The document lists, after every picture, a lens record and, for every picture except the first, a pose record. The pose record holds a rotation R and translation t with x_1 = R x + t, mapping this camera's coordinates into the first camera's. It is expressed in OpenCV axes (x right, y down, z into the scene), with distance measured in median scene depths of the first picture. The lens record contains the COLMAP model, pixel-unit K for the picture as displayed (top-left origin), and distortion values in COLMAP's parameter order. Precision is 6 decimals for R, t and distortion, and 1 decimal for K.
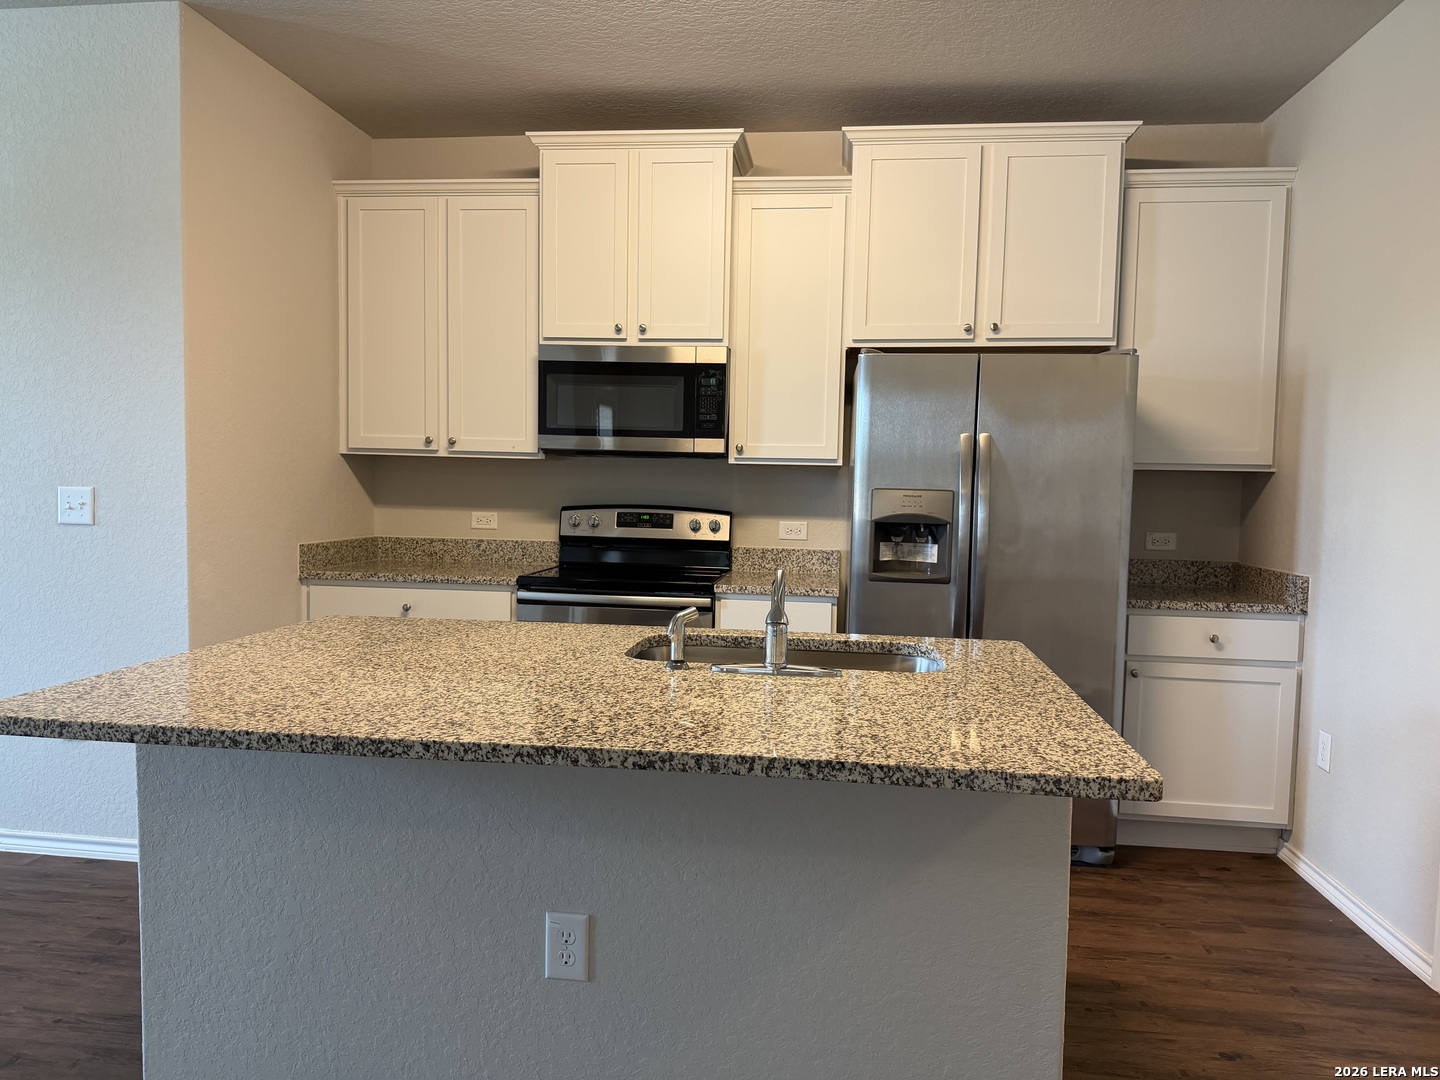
lens RADIAL K [[1015.0, 0, 720.0], [0, 1015.0, 540.0], [0, 0, 1]] dist [0.115083, -0.163473]
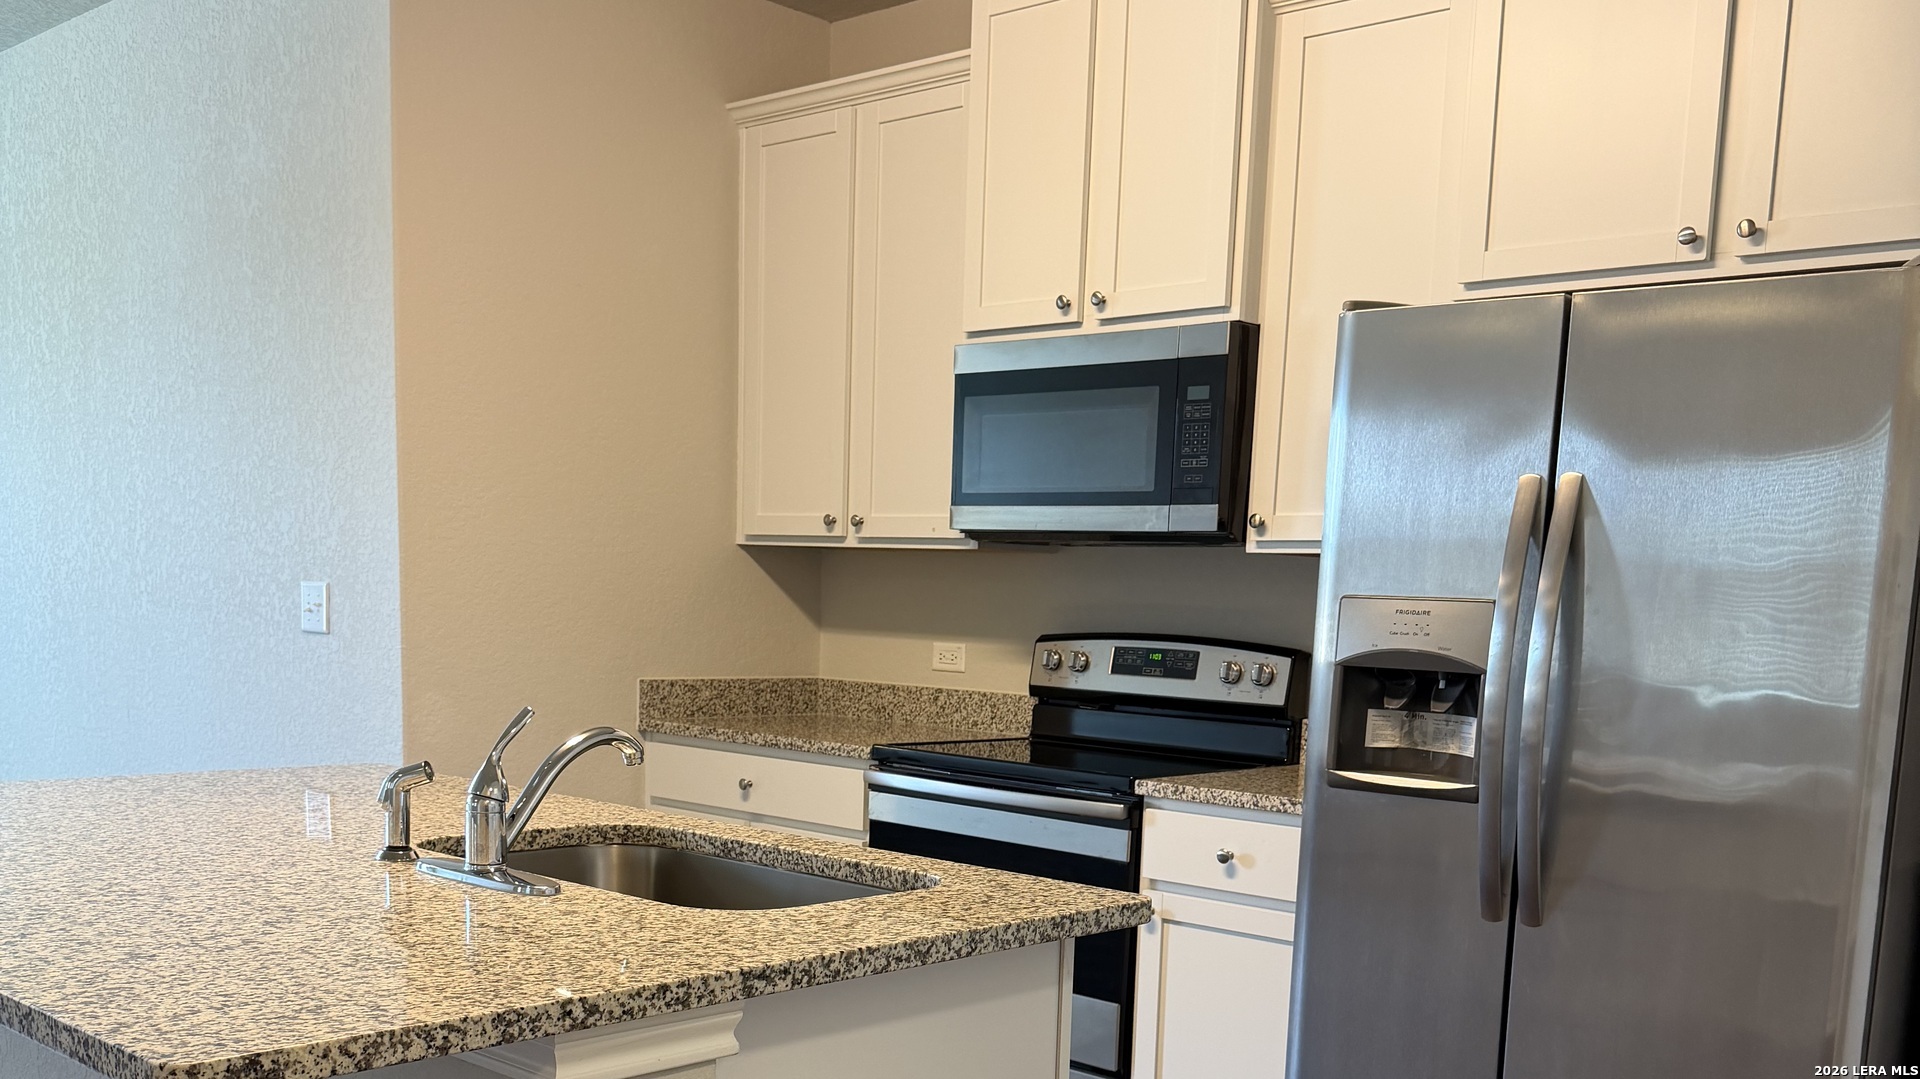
lens RADIAL K [[1786.6, 0, 957.5], [0, 1786.6, 872.2], [0, 0, 1]] dist [0.159941, -0.367788]
pose [[0.810256, 0.097489, -0.577911, 0.454926], [-0.051627, 0.994107, 0.095315, 0.006960], [0.583797, -0.047394, 0.810515, 0.167436]]
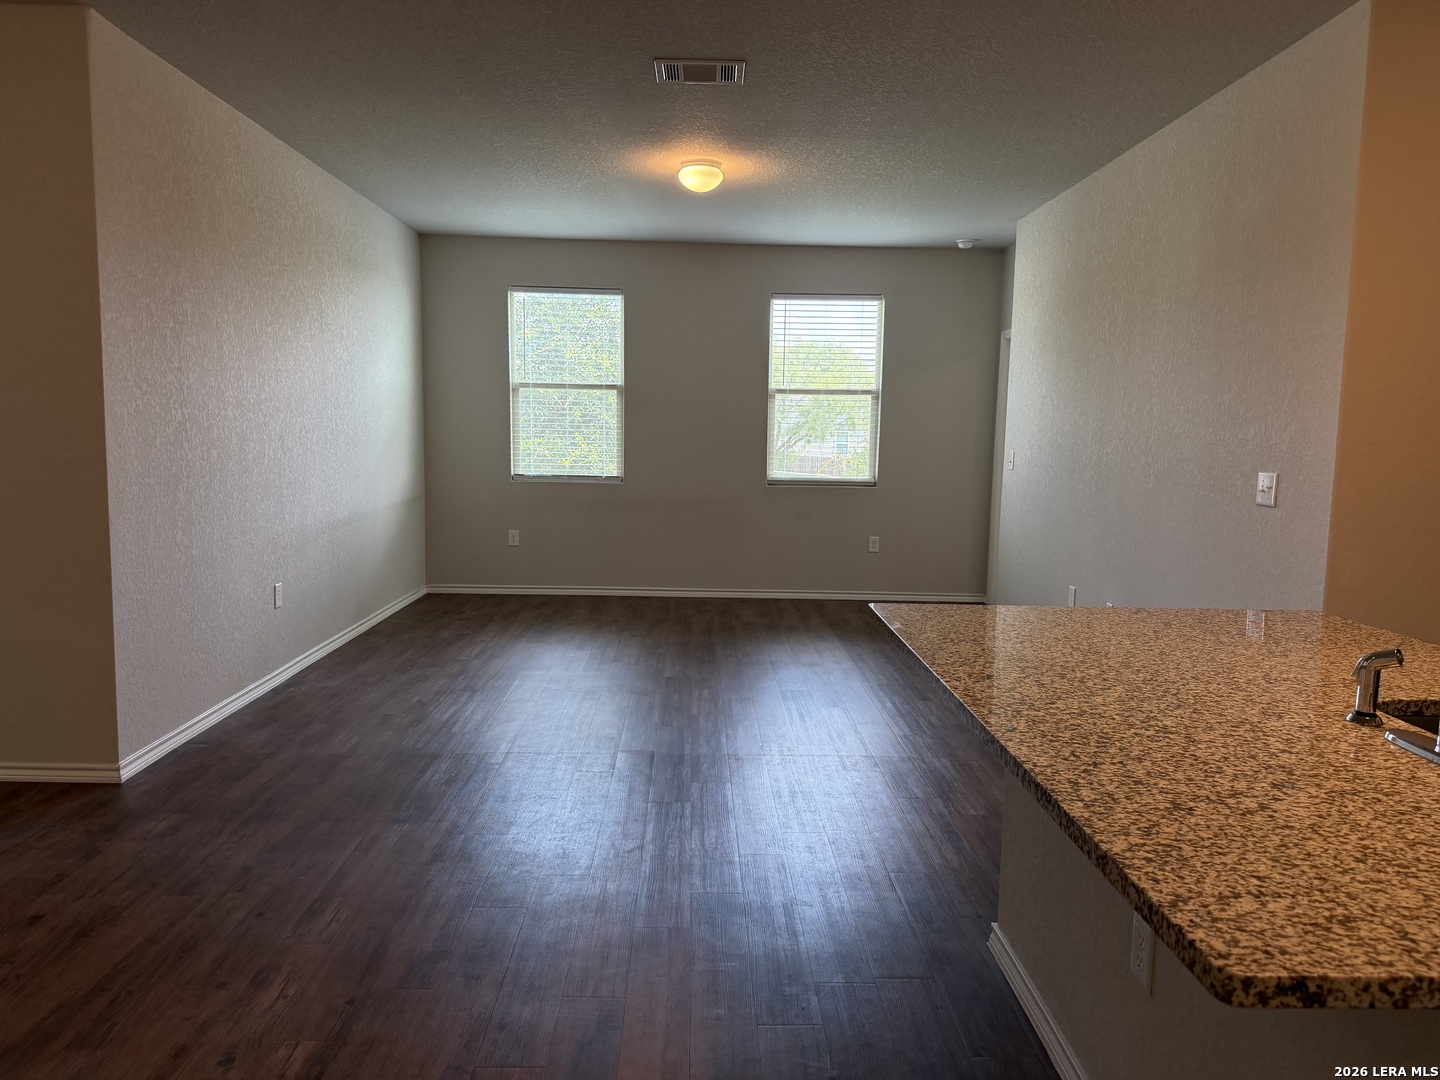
lens RADIAL K [[1029.3, 0, 720.0], [0, 1029.3, 540.0], [0, 0, 1]] dist [-0.000567, -0.004651]
pose [[0.148468, 0.089371, -0.984871, 0.342912], [-0.072961, 0.994184, 0.079217, -0.020106], [0.986222, 0.060096, 0.154125, 0.203949]]
